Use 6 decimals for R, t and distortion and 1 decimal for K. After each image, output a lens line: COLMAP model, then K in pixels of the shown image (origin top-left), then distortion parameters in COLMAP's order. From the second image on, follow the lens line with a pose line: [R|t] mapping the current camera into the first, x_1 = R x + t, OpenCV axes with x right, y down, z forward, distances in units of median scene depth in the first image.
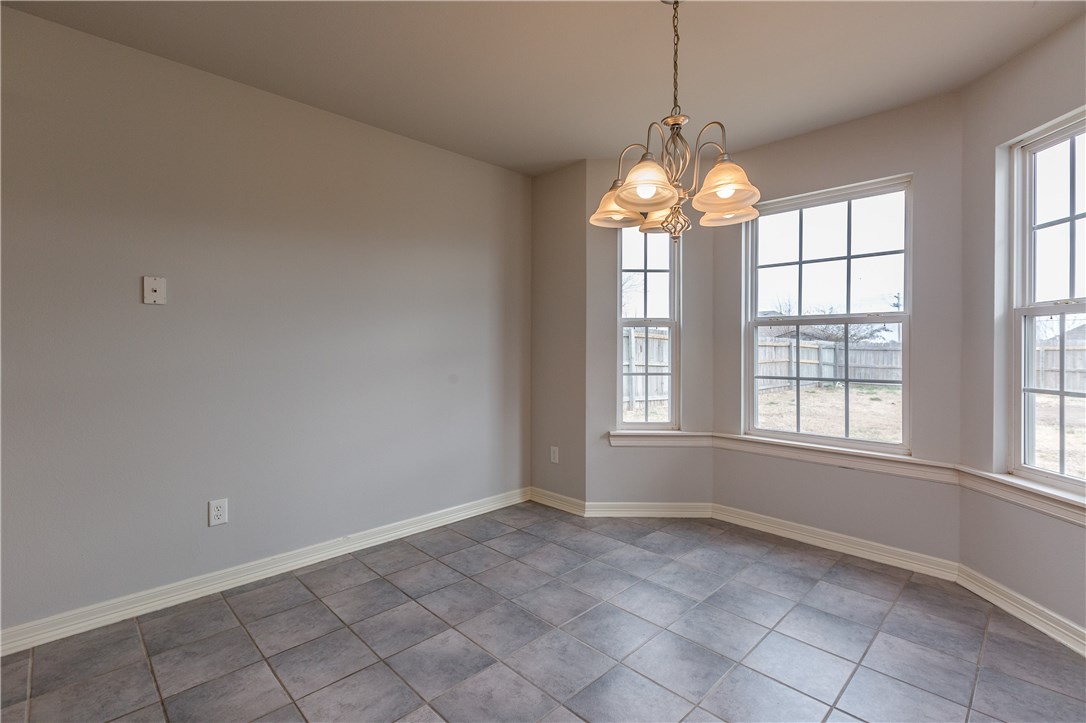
lens RADIAL K [[493.9, 0, 537.5], [0, 493.9, 350.3], [0, 0, 1]] dist [0.000829, -0.000893]
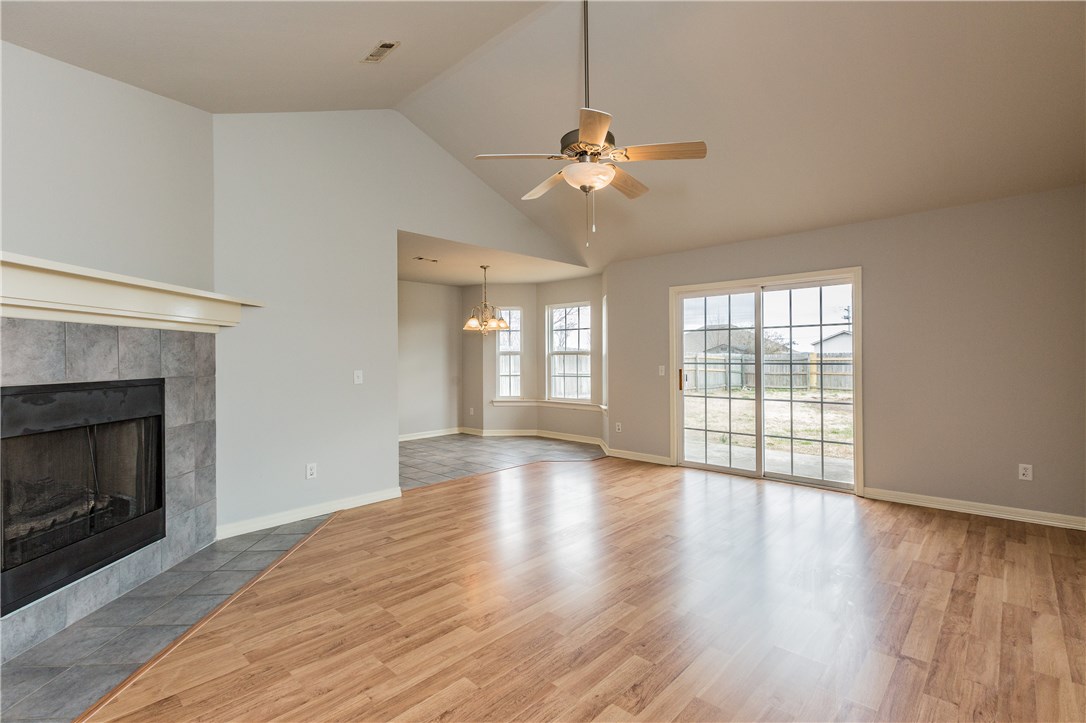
lens RADIAL K [[493.9, 0, 550.0], [0, 493.9, 352.6], [0, 0, 1]] dist [0.000829, -0.000893]
pose [[0.998147, -0.007089, 0.060429, 0.274372], [0.008159, 0.999814, -0.017490, -0.017379], [-0.060294, 0.017951, 0.998019, -1.365816]]
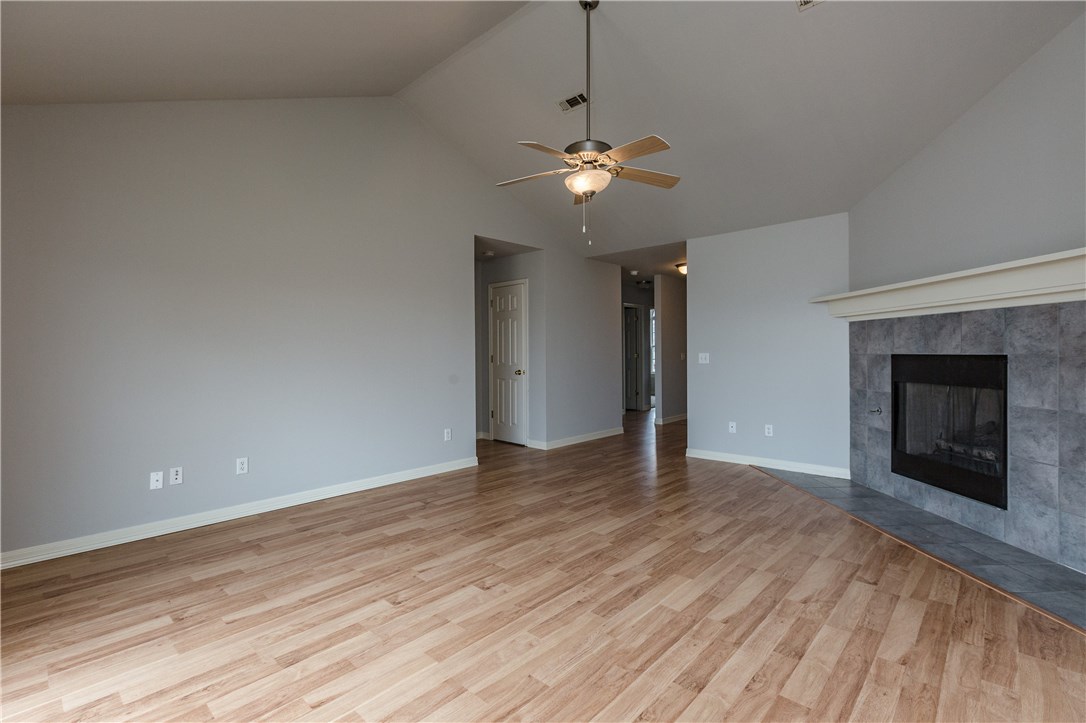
lens RADIAL K [[493.9, 0, 527.8], [0, 493.9, 350.3], [0, 0, 1]] dist [0.000829, -0.000893]
pose [[-0.999543, 0.008990, -0.028847, 0.531358], [0.008856, 0.999949, 0.004772, -0.014204], [0.028889, 0.004514, -0.999572, 0.375443]]
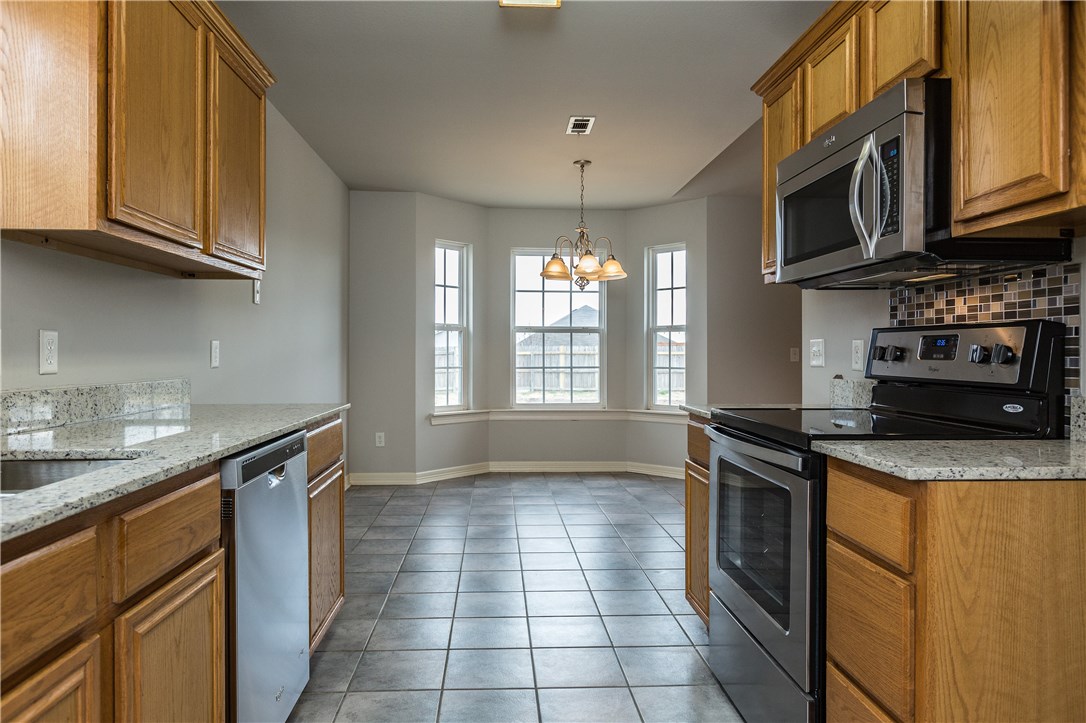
lens RADIAL K [[697.1, 0, 520.1], [0, 697.1, 357.8], [0, 0, 1]] dist [0.002884, 0.001599]
pose [[0.673797, -0.005472, 0.738896, -1.002420], [0.003353, 0.999985, 0.004348, 0.015675], [-0.738909, -0.000452, 0.673805, -0.356559]]
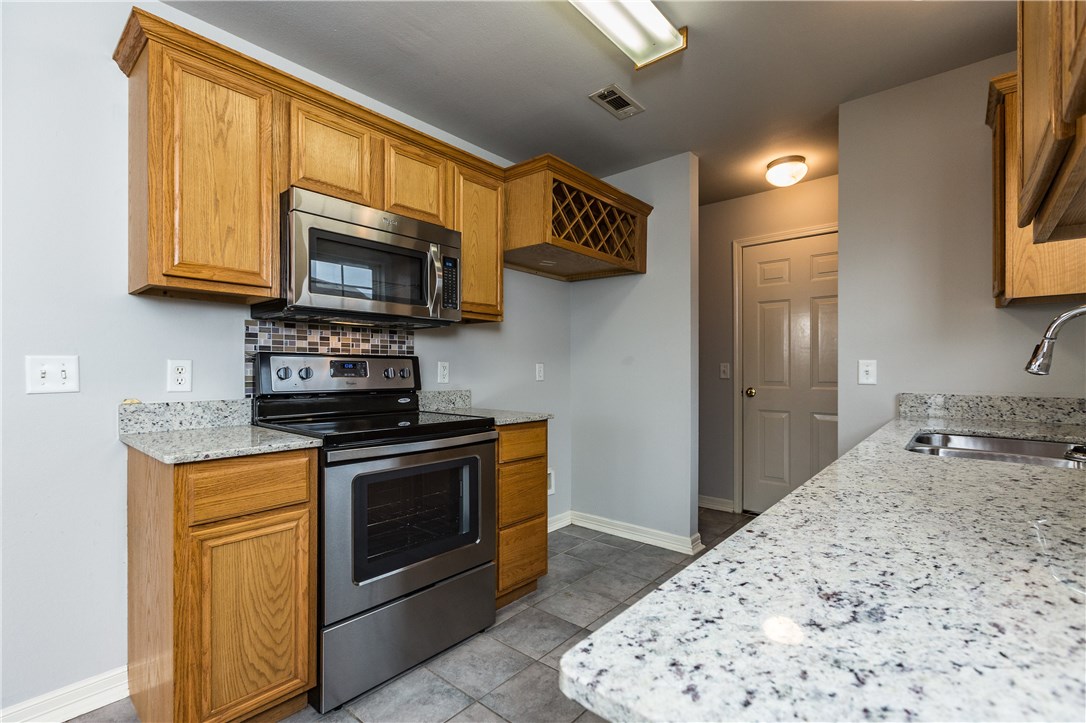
lens RADIAL K [[493.9, 0, 542.4], [0, 493.9, 367.8], [0, 0, 1]] dist [0.000829, -0.000893]
pose [[-0.996906, -0.002440, -0.078563, -0.520913], [-0.002705, 0.999991, 0.003268, 0.006054], [0.078554, 0.003470, -0.996904, 0.450084]]
